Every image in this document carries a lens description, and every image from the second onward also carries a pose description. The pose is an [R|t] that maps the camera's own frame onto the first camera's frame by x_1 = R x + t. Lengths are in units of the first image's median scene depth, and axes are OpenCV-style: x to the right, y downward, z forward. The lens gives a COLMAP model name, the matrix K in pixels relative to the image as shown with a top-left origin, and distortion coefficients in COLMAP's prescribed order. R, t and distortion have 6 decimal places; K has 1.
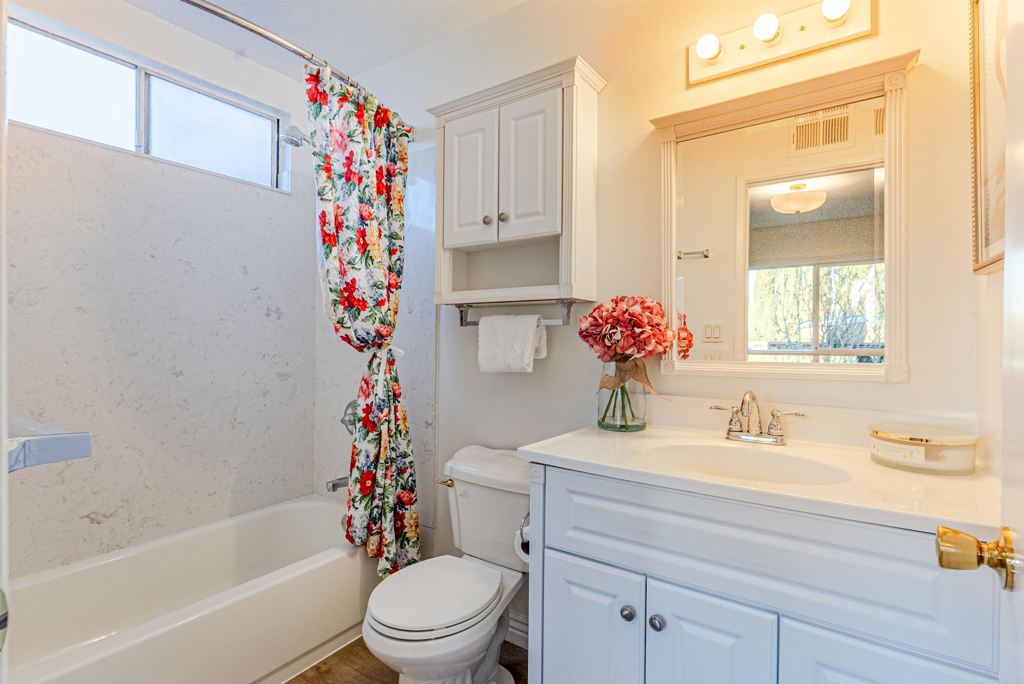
lens RADIAL K [[500.5, 0, 533.4], [0, 500.5, 336.6], [0, 0, 1]] dist [0.001120, 0.000960]
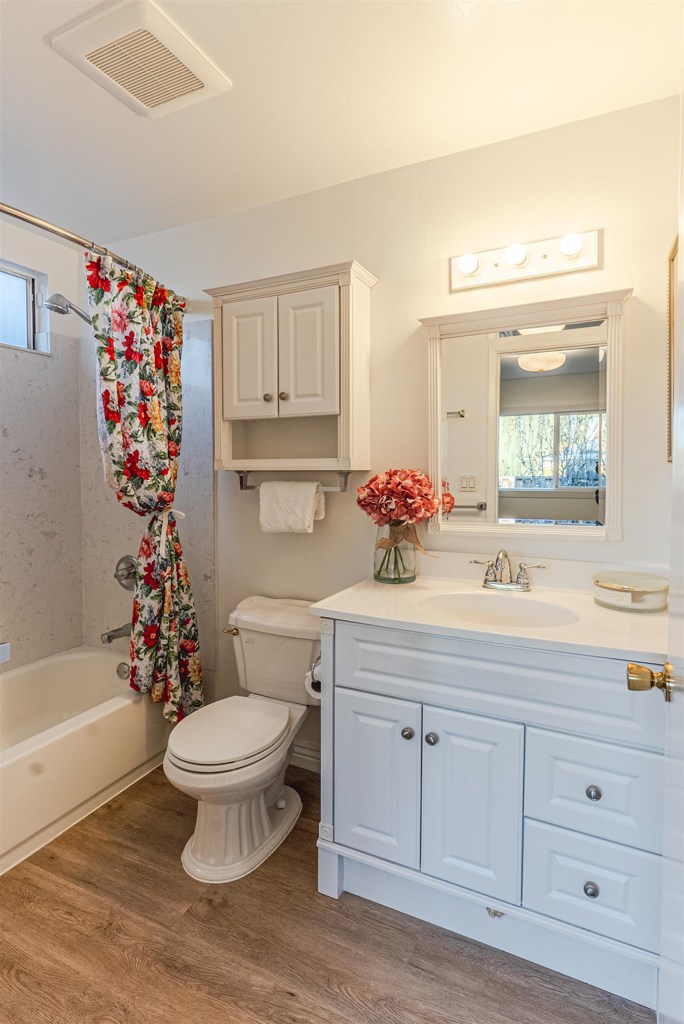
lens RADIAL K [[513.6, 0, 342.0], [0, 513.6, 512.0], [0, 0, 1]] dist [-0.000829, 0.000023]
pose [[0.992544, -0.044393, 0.113514, -0.064722], [0.033057, 0.994452, 0.099865, -0.085391], [-0.117318, -0.095368, 0.988505, -0.124677]]
